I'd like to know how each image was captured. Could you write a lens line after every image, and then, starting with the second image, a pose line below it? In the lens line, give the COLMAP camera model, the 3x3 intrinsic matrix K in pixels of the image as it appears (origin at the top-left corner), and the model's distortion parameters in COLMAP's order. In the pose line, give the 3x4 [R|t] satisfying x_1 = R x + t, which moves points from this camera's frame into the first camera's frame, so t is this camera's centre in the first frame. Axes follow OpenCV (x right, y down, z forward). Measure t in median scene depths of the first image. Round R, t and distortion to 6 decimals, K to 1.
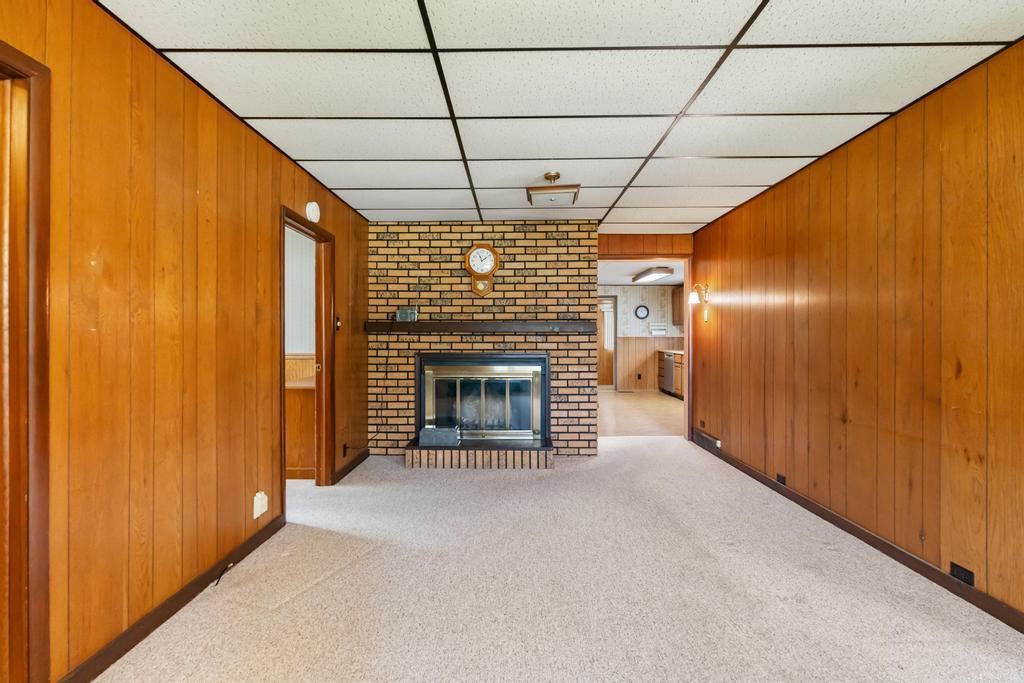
lens RADIAL K [[483.5, 0, 510.7], [0, 483.5, 334.9], [0, 0, 1]] dist [-0.004555, -0.000992]
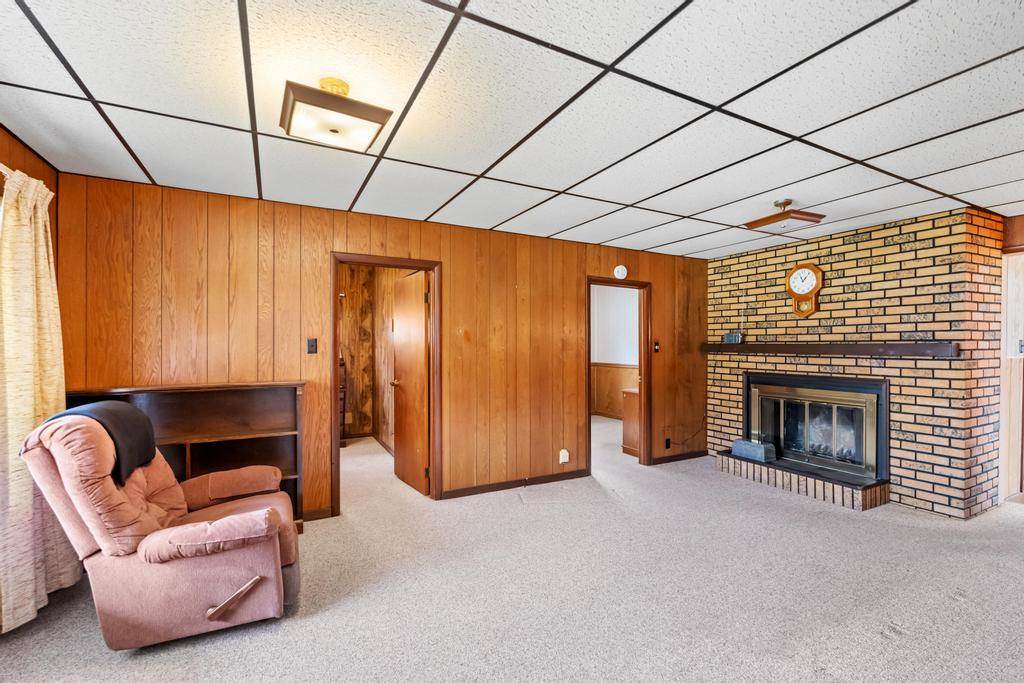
lens RADIAL K [[448.6, 0, 510.6], [0, 448.6, 346.1], [0, 0, 1]] dist [-0.003631, -0.000380]
pose [[0.475951, 0.002673, -0.879467, 0.453046], [0.004557, 0.999974, 0.005505, -0.029211], [0.879460, -0.006628, 0.475927, 0.044110]]
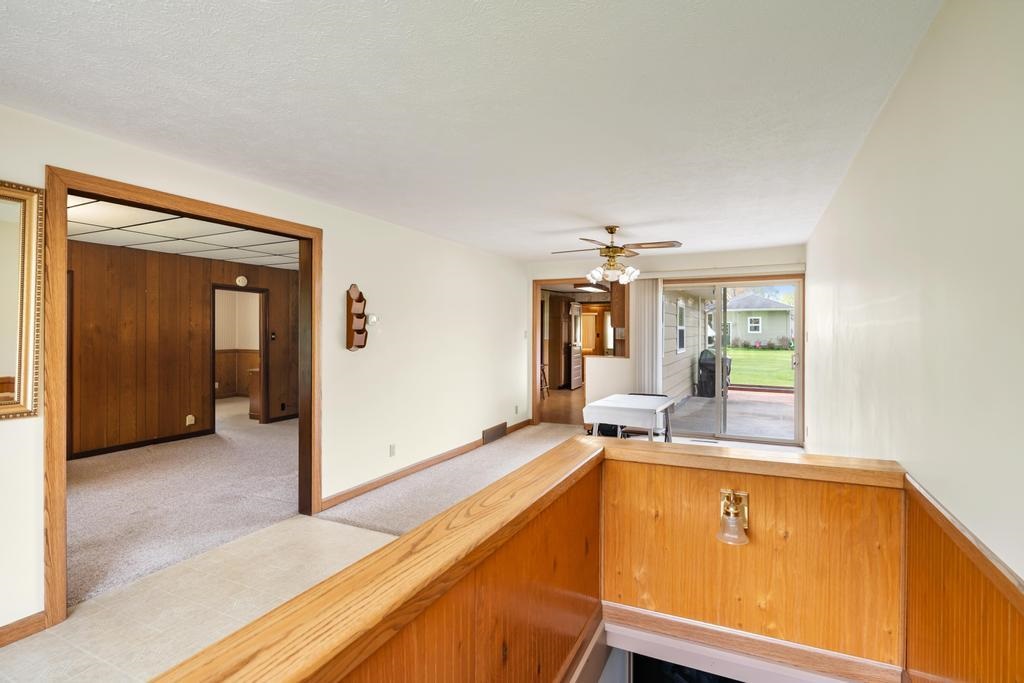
lens RADIAL K [[513.3, 0, 523.2], [0, 513.3, 328.7], [0, 0, 1]] dist [0.002714, 0.000049]
pose [[0.913083, 0.000518, -0.407774, 1.080759], [0.000568, 0.999997, 0.002541, -0.047034], [0.407774, -0.002552, 0.913080, -0.322101]]
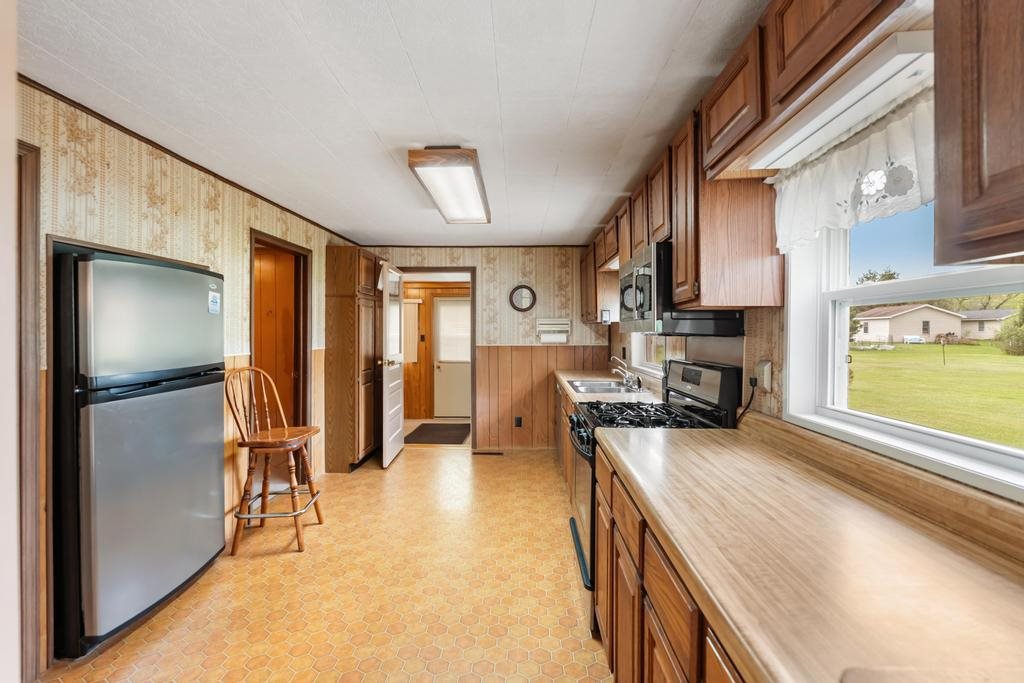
lens RADIAL K [[448.6, 0, 509.2], [0, 448.6, 333.5], [0, 0, 1]] dist [-0.003631, -0.000380]
pose [[0.999638, -0.002273, -0.026804, 0.574669], [0.002442, 0.999978, 0.006245, -0.025861], [0.026790, -0.006308, 0.999621, 1.101724]]
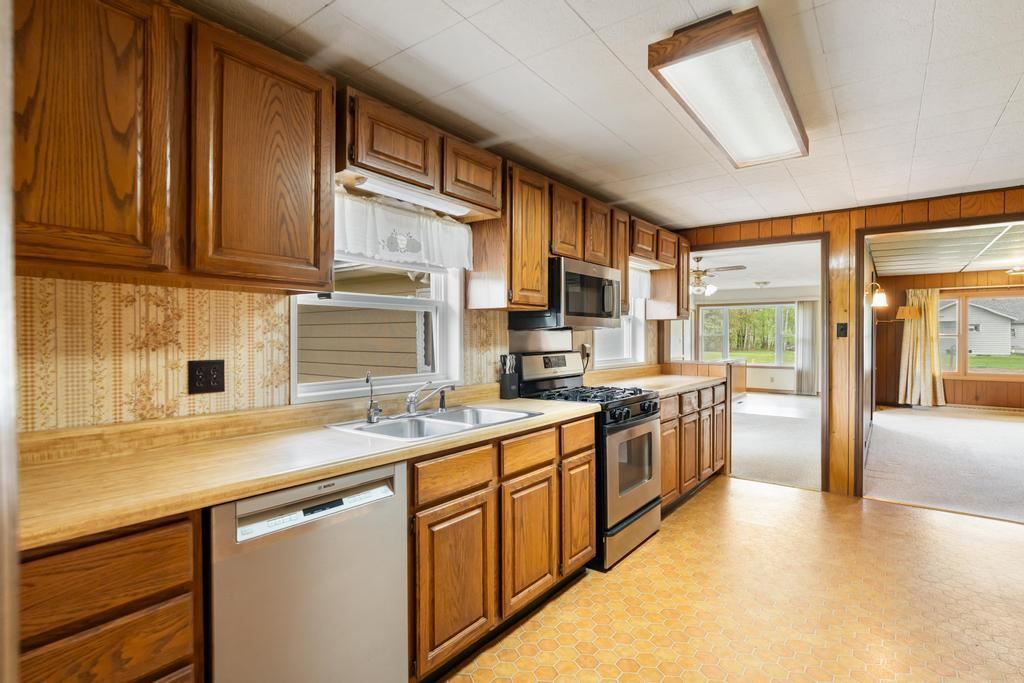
lens RADIAL K [[513.3, 0, 508.8], [0, 513.3, 343.1], [0, 0, 1]] dist [0.002714, 0.000049]
pose [[-0.798811, -0.005945, 0.601552, 0.390104], [-0.002522, 0.999975, 0.006533, -0.007751], [-0.601576, 0.003702, -0.798807, 2.147798]]
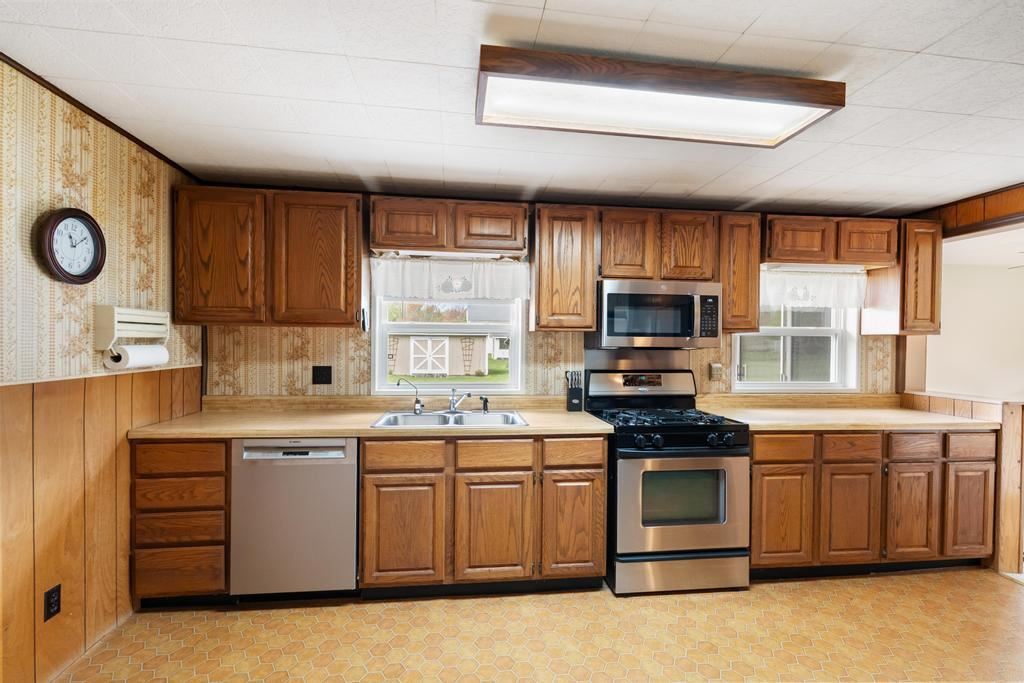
lens RADIAL K [[448.6, 0, 505.0], [0, 448.6, 344.9], [0, 0, 1]] dist [-0.003631, -0.000380]
pose [[-0.111033, -0.008810, 0.993778, 0.179164], [-0.014339, 0.999871, 0.007262, -0.027495], [-0.993713, -0.013444, -0.111145, 1.817985]]
